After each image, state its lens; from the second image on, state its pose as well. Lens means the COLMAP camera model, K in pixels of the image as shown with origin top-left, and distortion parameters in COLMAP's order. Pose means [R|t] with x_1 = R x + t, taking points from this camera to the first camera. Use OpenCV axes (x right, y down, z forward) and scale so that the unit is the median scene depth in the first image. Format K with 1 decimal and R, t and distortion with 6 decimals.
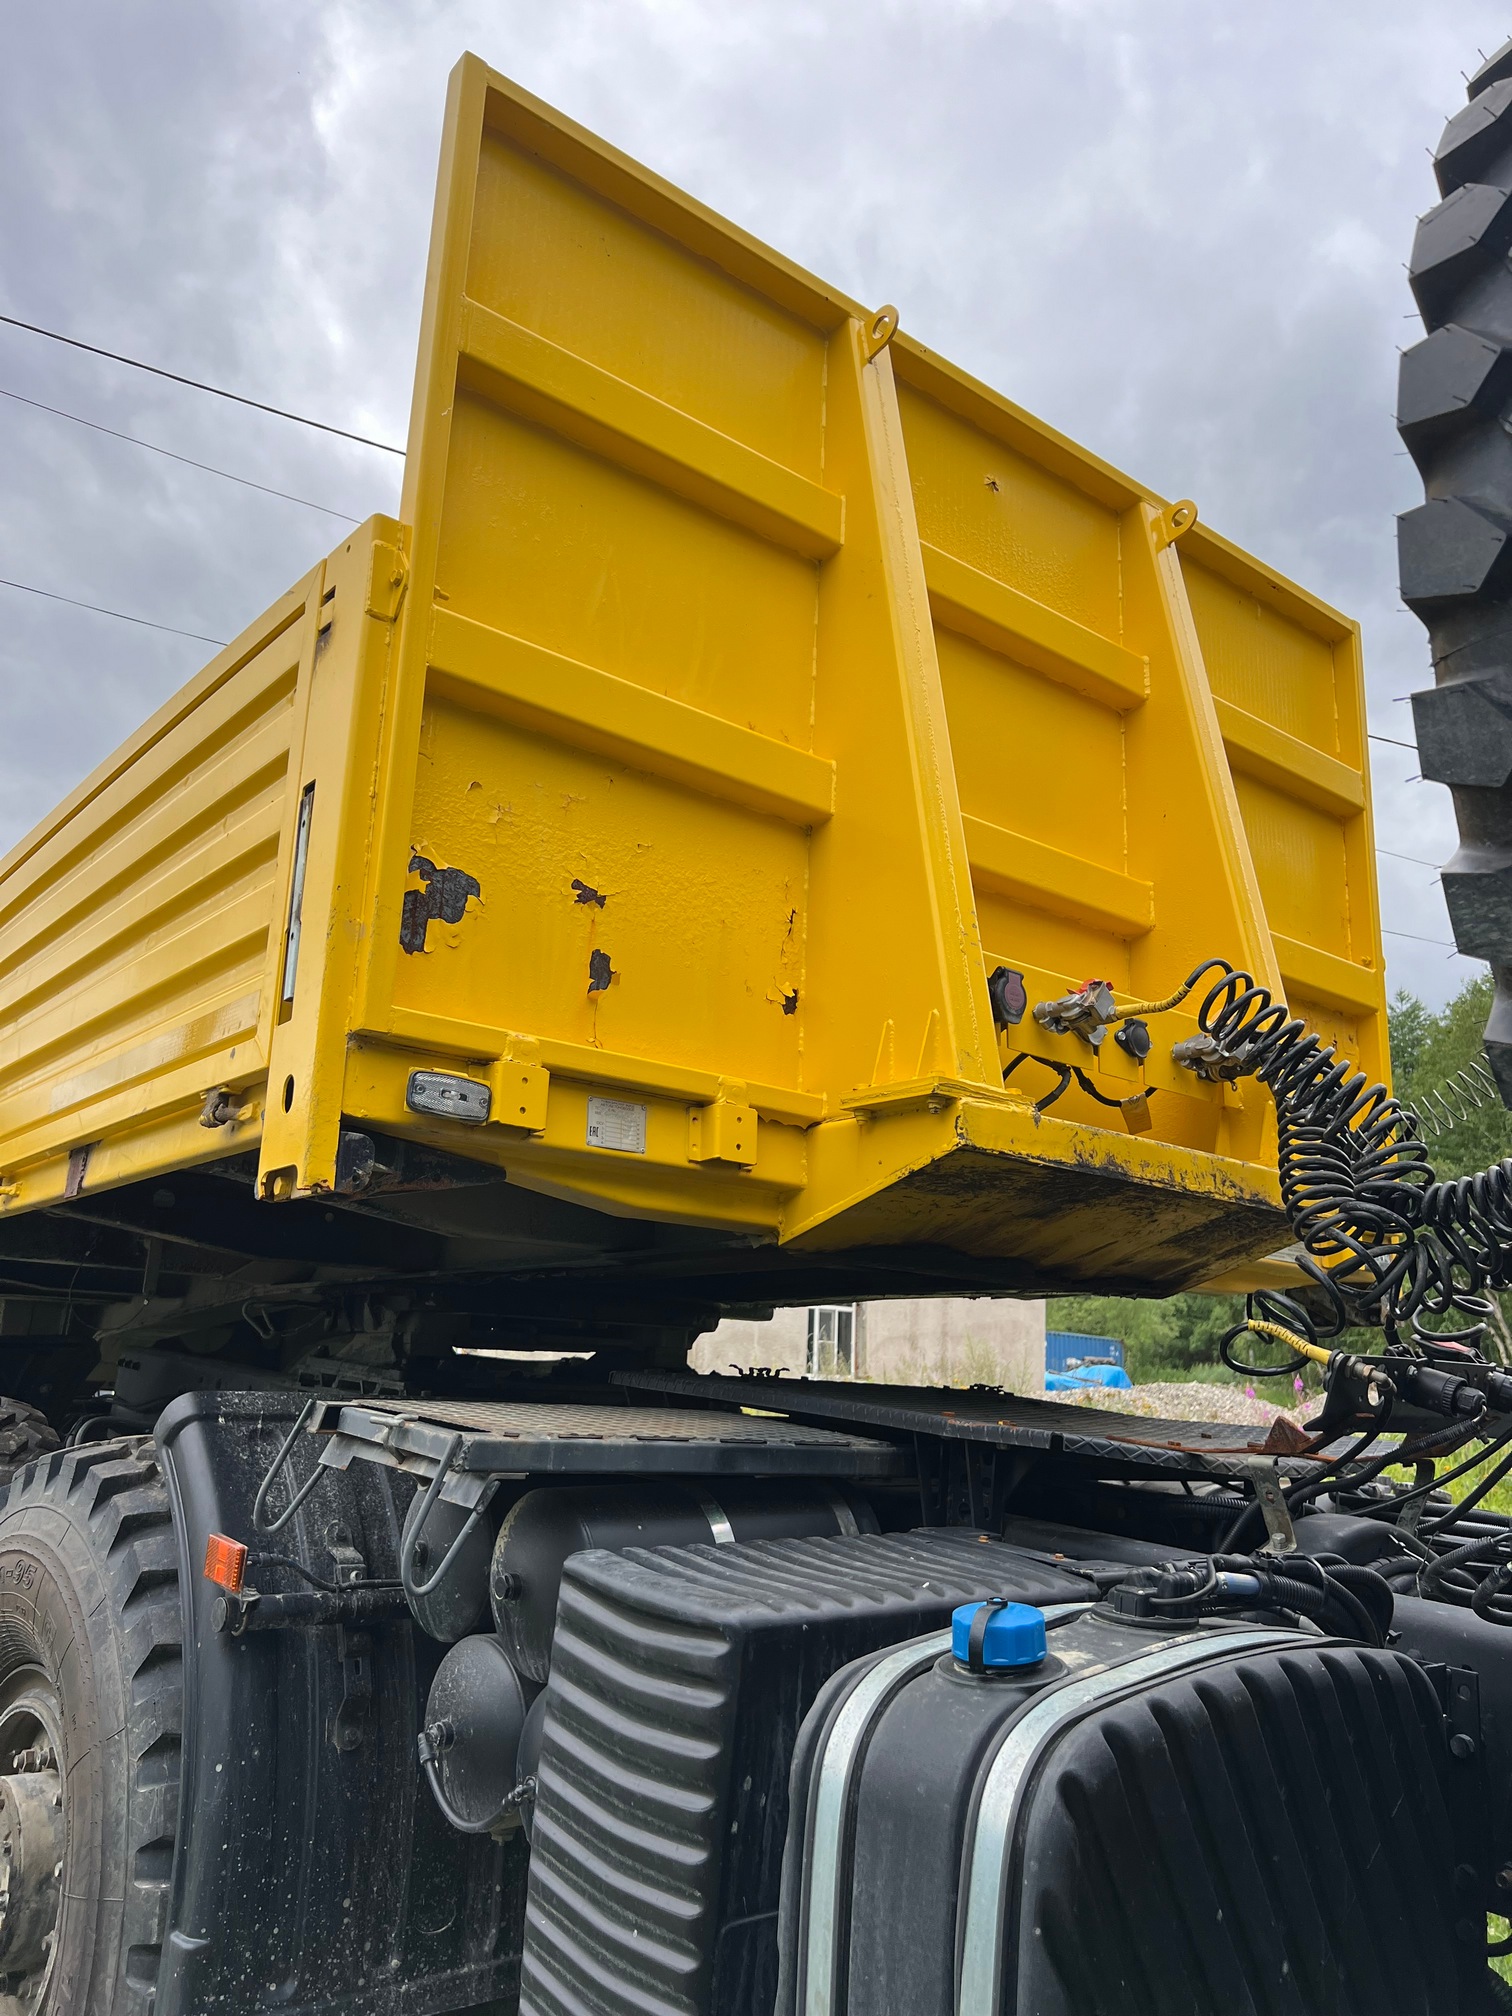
lens RADIAL K [[1537.1, 0, 756.0], [0, 1537.1, 1008.0], [0, 0, 1]] dist [0.114673, -0.203316]
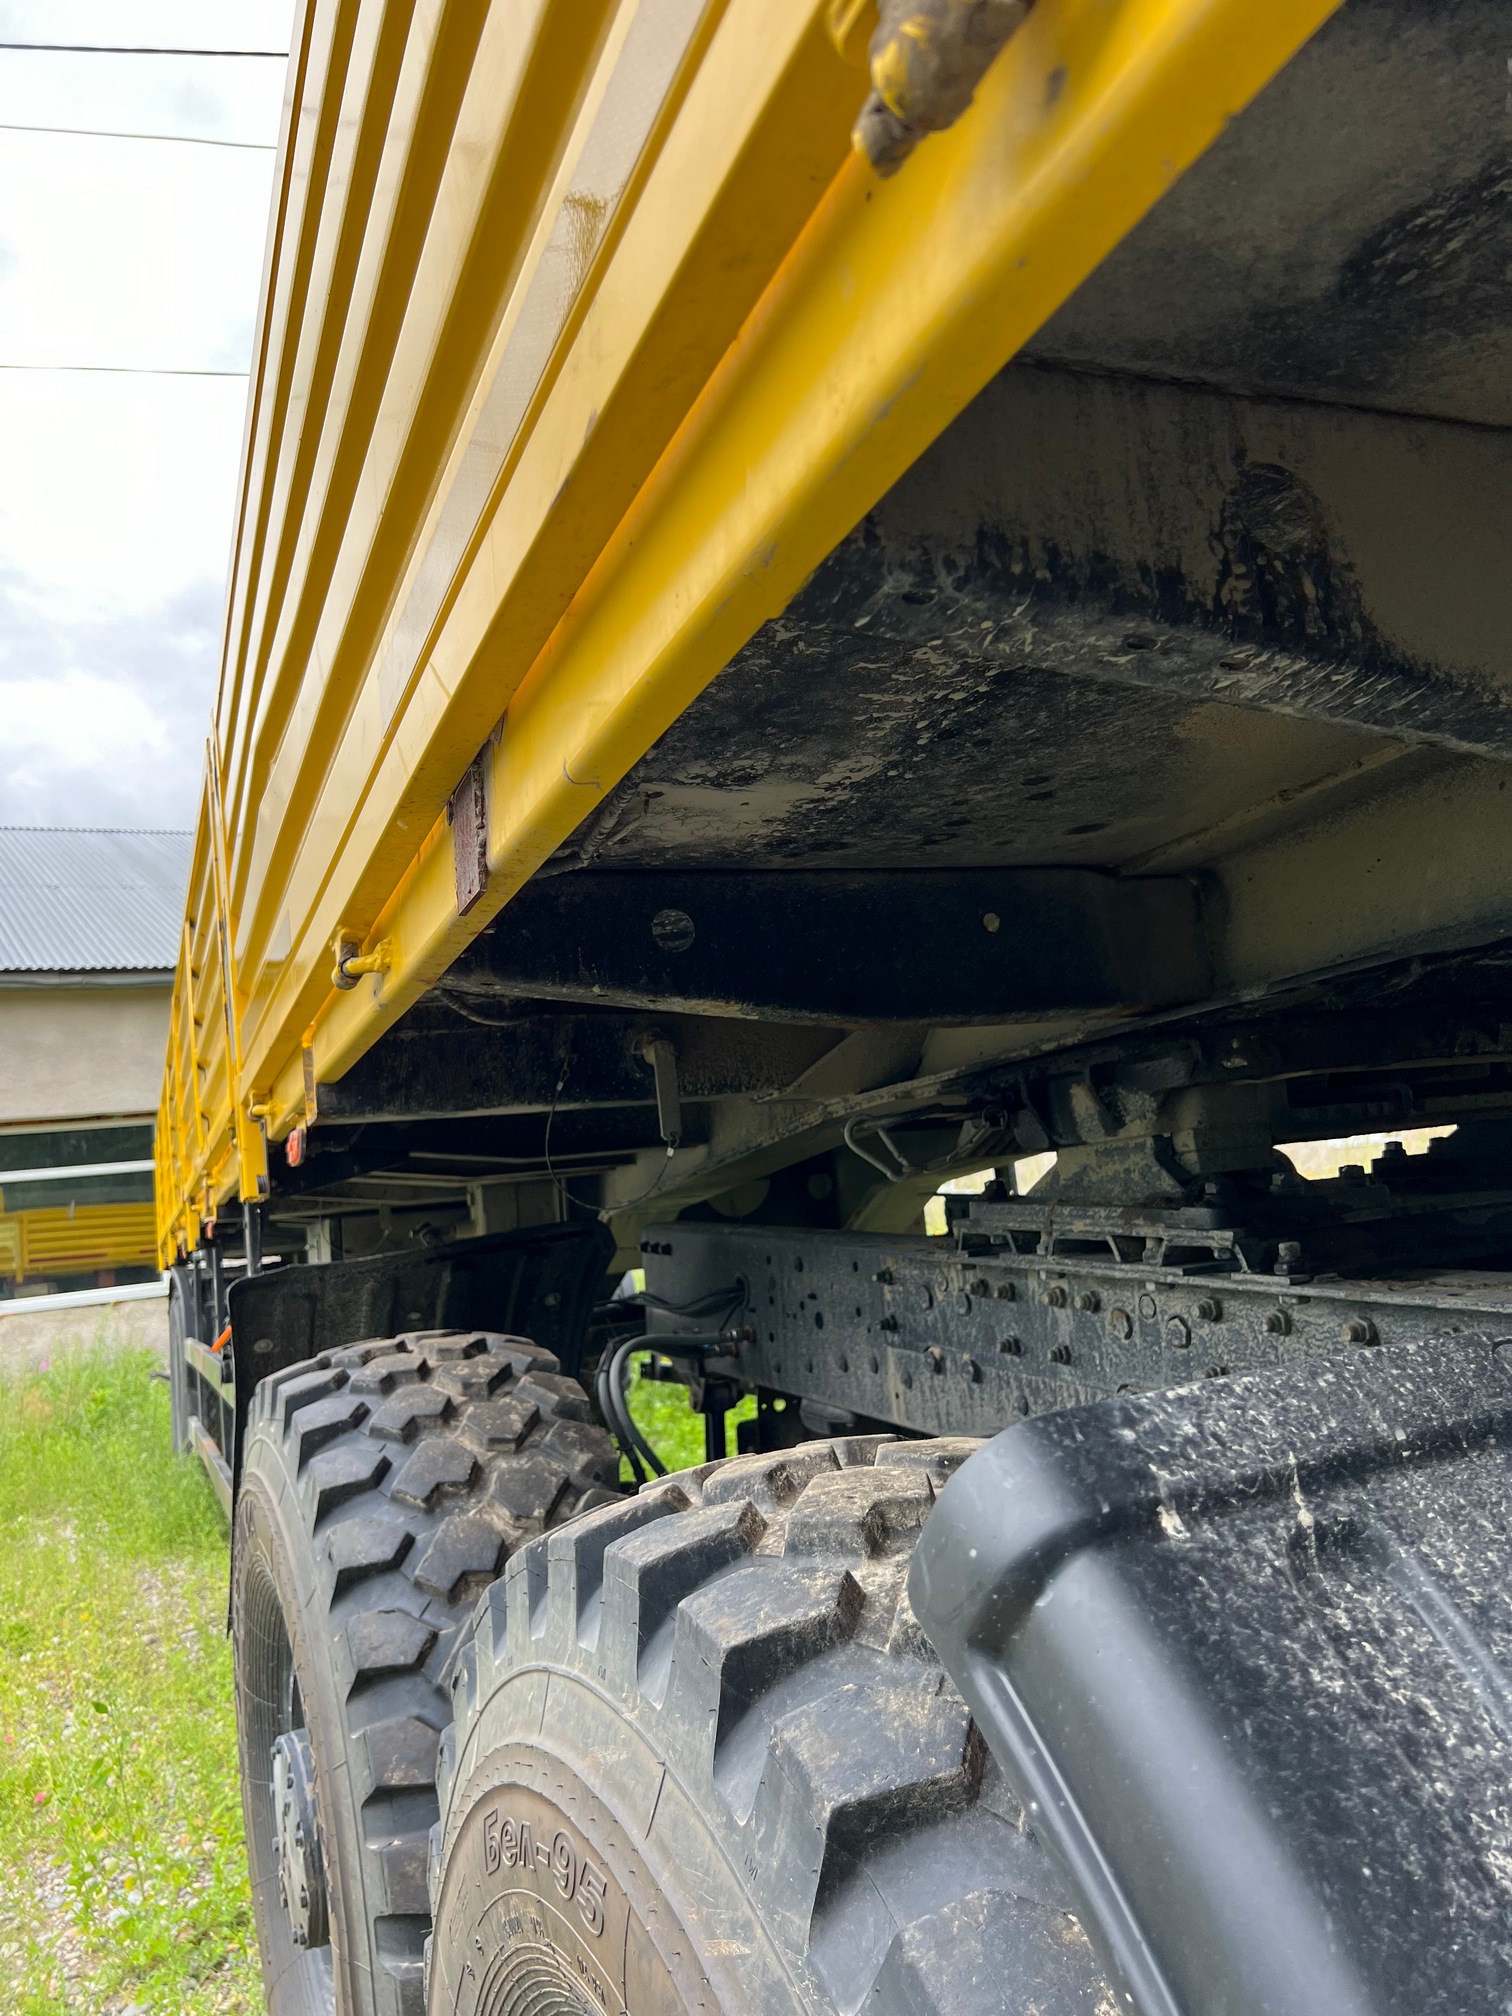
lens RADIAL K [[1532.6, 0, 756.0], [0, 1532.6, 1008.0], [0, 0, 1]] dist [0.005128, -0.179880]
pose [[0.946082, -0.181090, -0.268579, -0.340449], [0.211111, 0.973563, 0.087220, 0.160076], [0.245684, -0.139218, 0.959301, 0.804839]]
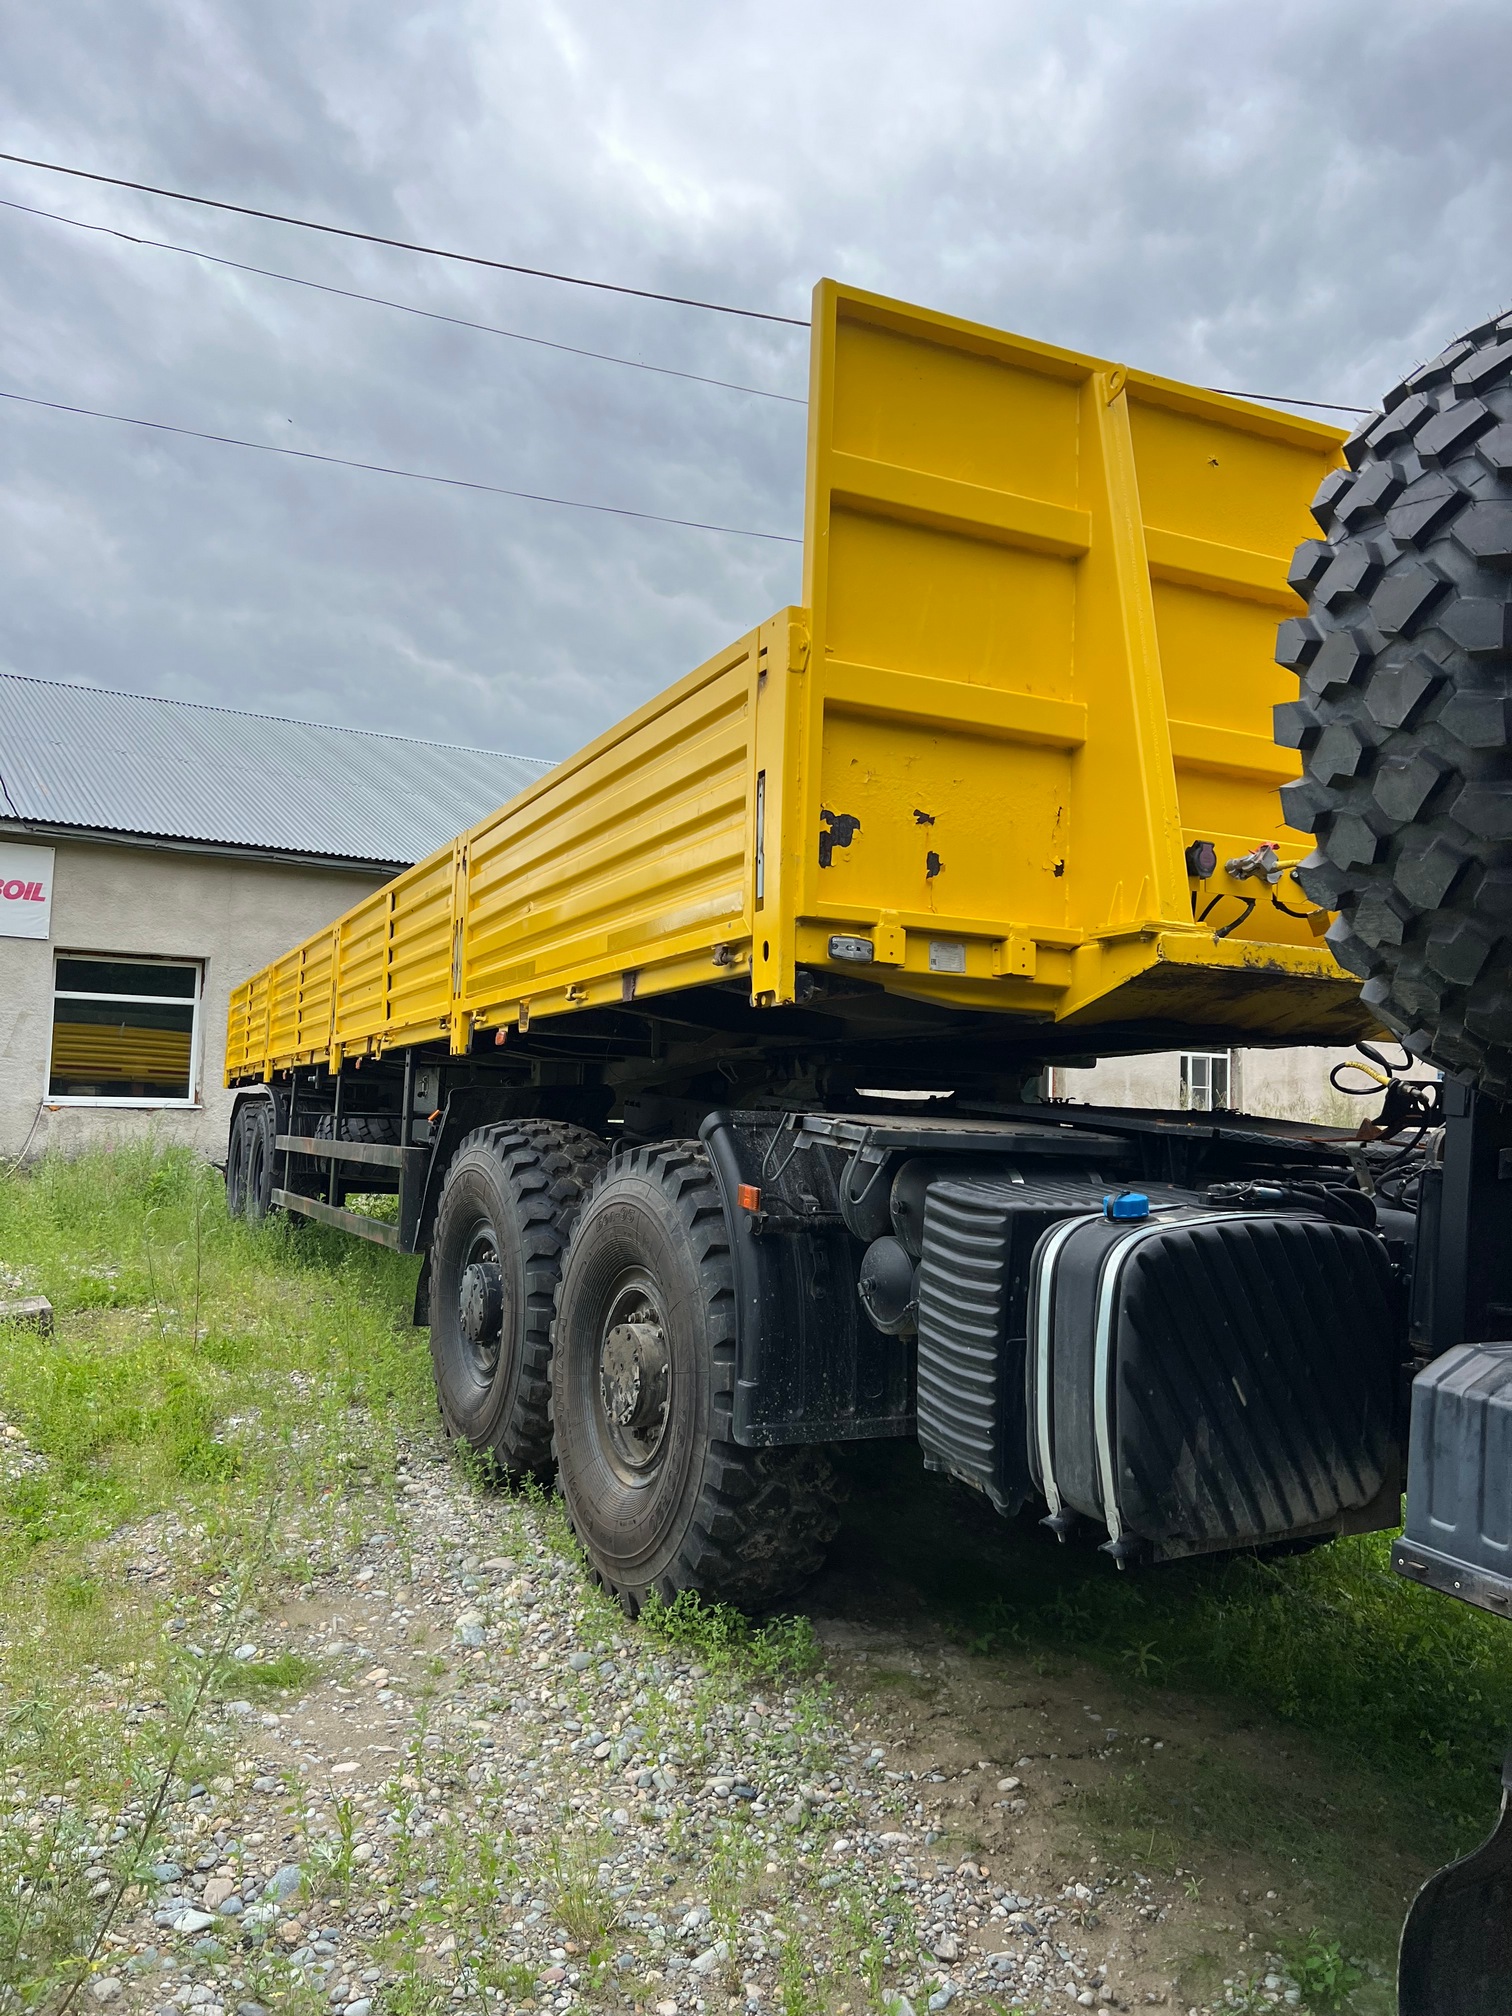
lens RADIAL K [[1516.5, 0, 701.2], [0, 1516.5, 981.3], [0, 0, 1]] dist [0.109390, -0.001431]
pose [[0.961228, -0.034635, -0.273571, 0.105409], [0.072556, 0.988890, 0.129740, -0.133216], [0.266038, -0.144559, 0.953062, -0.668775]]
